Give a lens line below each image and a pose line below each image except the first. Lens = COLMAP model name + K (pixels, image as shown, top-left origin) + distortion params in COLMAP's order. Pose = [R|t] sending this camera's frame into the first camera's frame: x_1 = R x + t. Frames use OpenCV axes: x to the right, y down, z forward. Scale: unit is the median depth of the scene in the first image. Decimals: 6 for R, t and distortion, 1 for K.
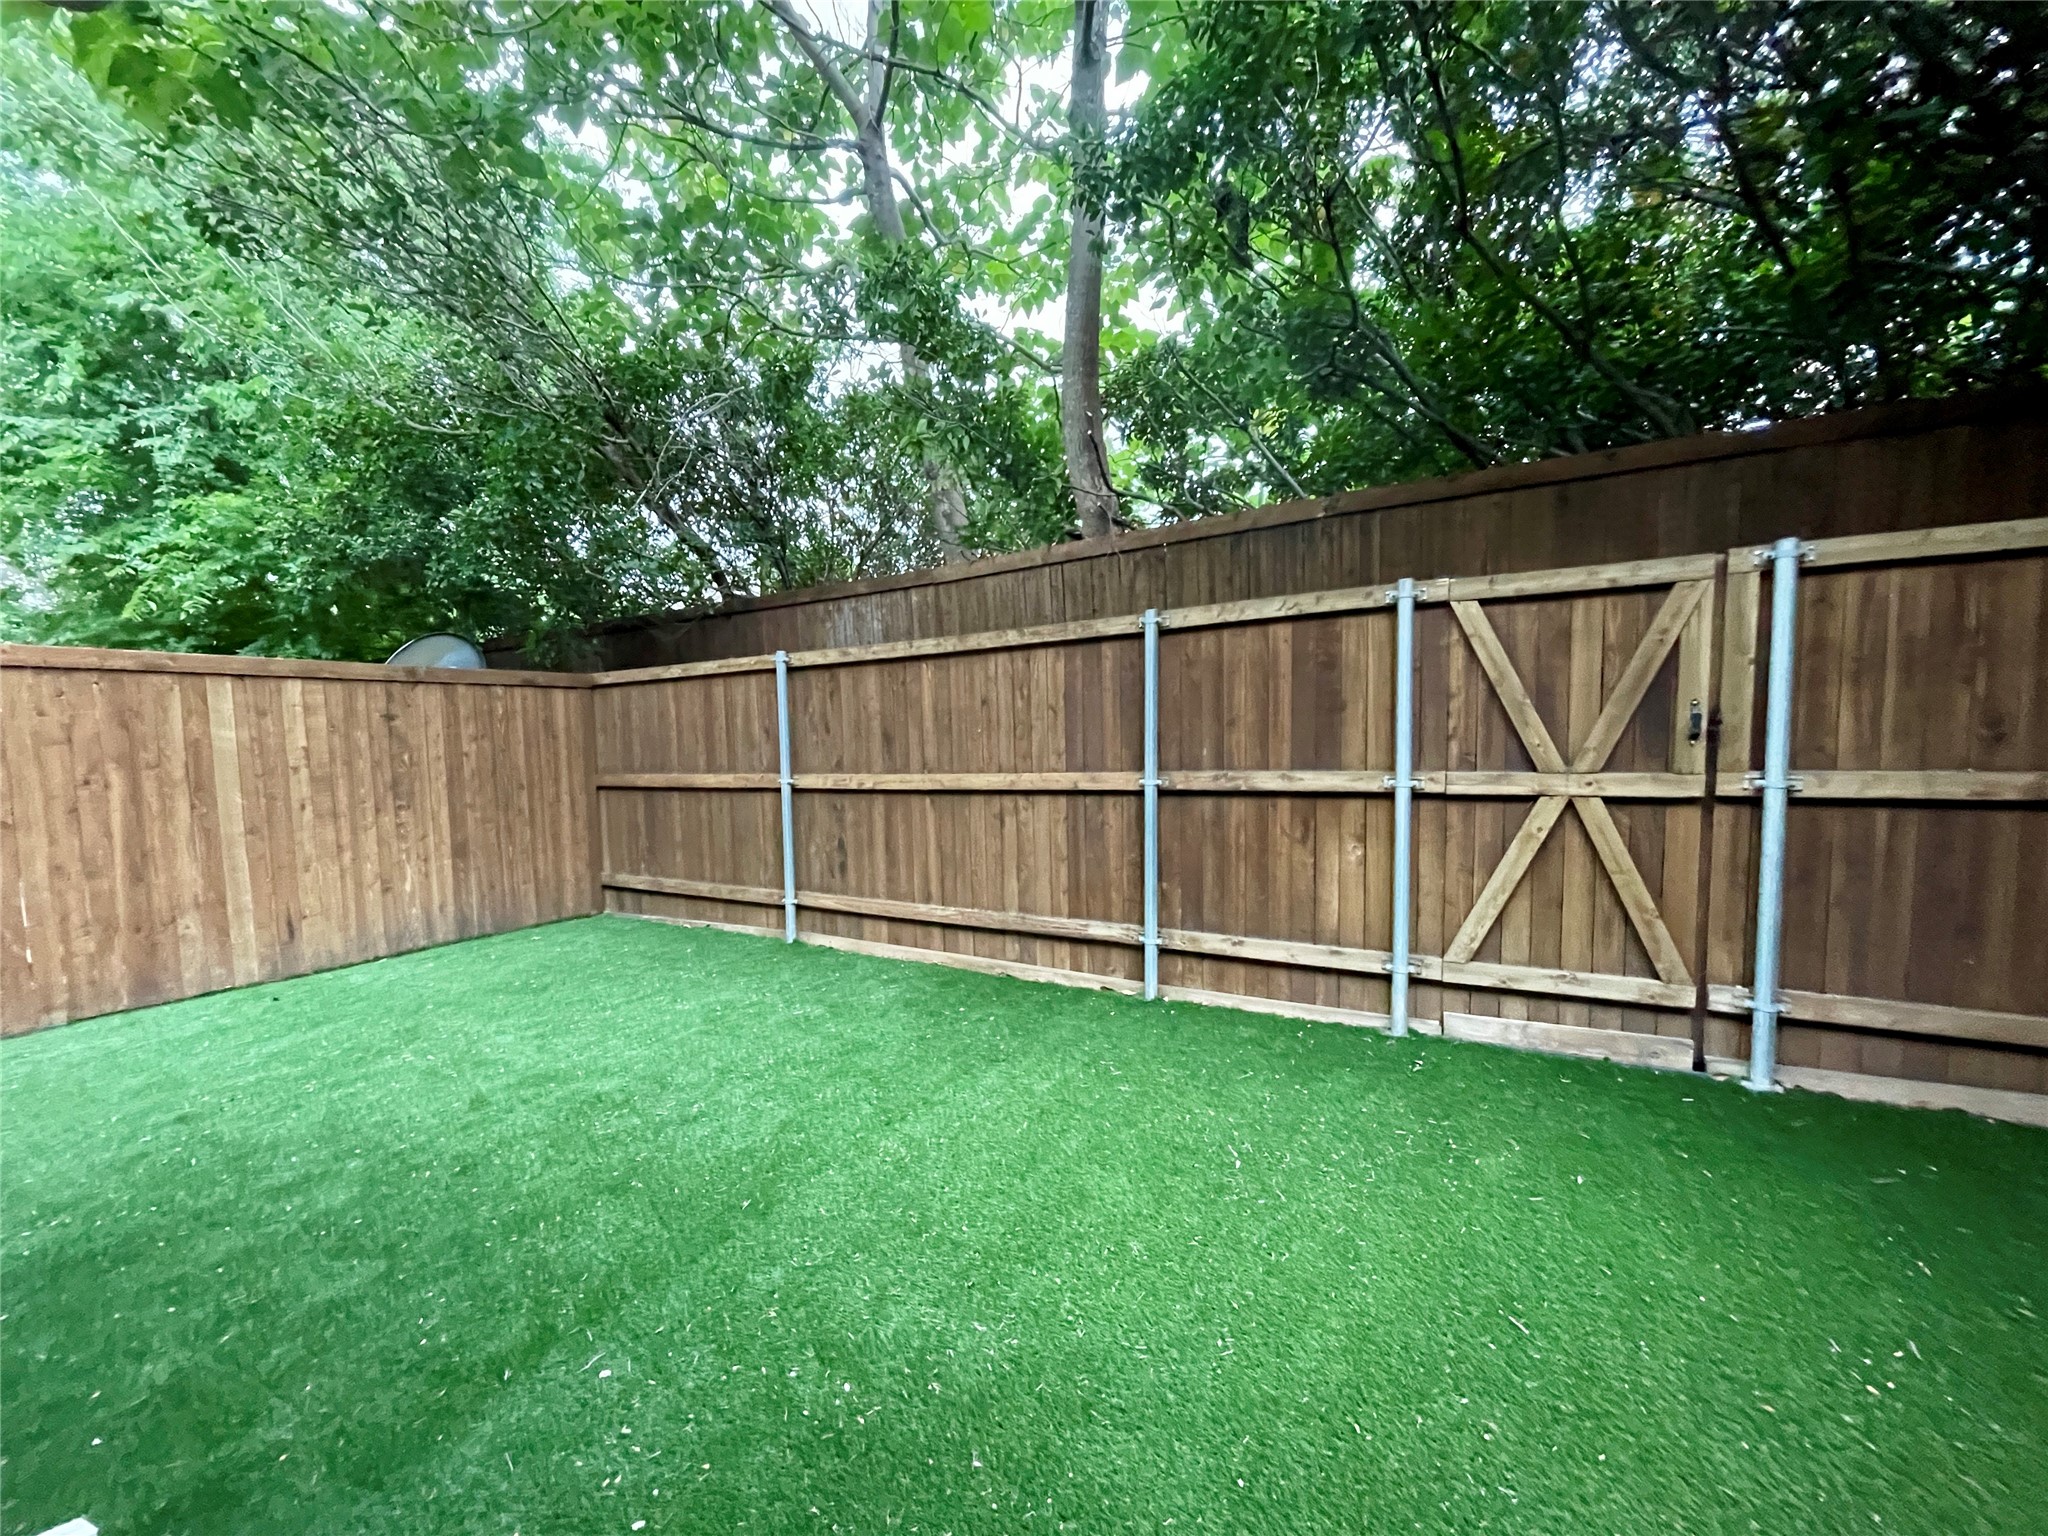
lens RADIAL K [[826.7, 0, 1018.9], [0, 826.7, 766.8], [0, 0, 1]] dist [-0.002223, -0.000046]
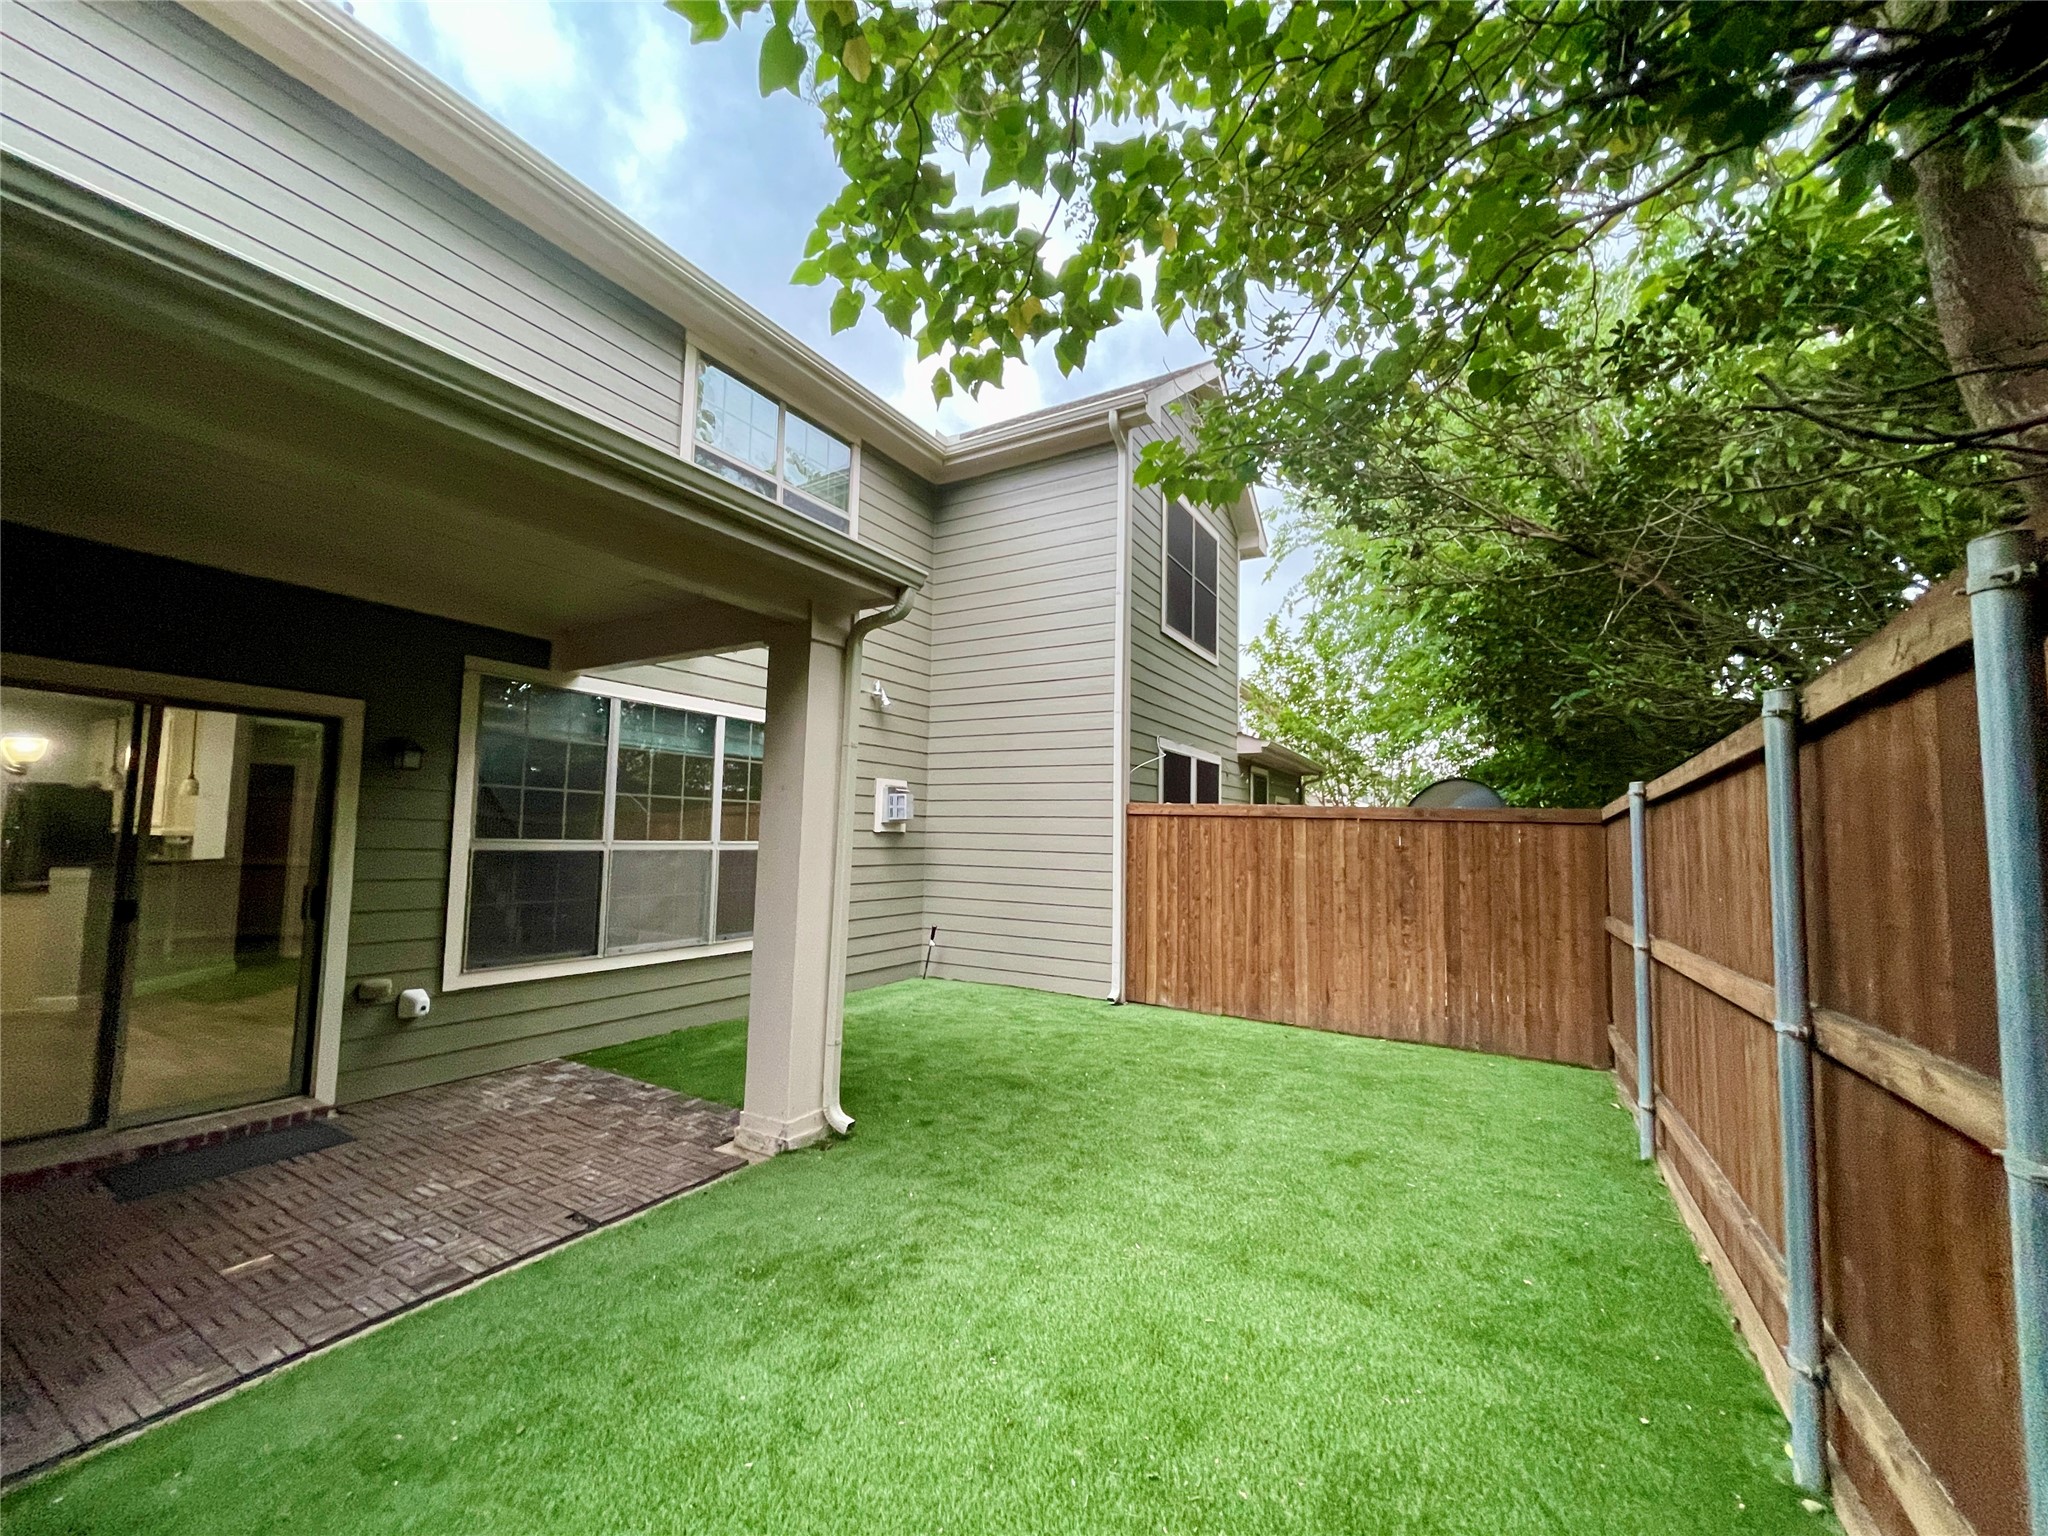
lens RADIAL K [[826.7, 0, 1017.6], [0, 826.7, 776.1], [0, 0, 1]] dist [-0.002223, -0.000046]
pose [[0.013552, -0.055765, -0.998352, 0.564762], [-0.081049, 0.995097, -0.056683, -0.057101], [0.996618, 0.081683, 0.008966, 0.436217]]
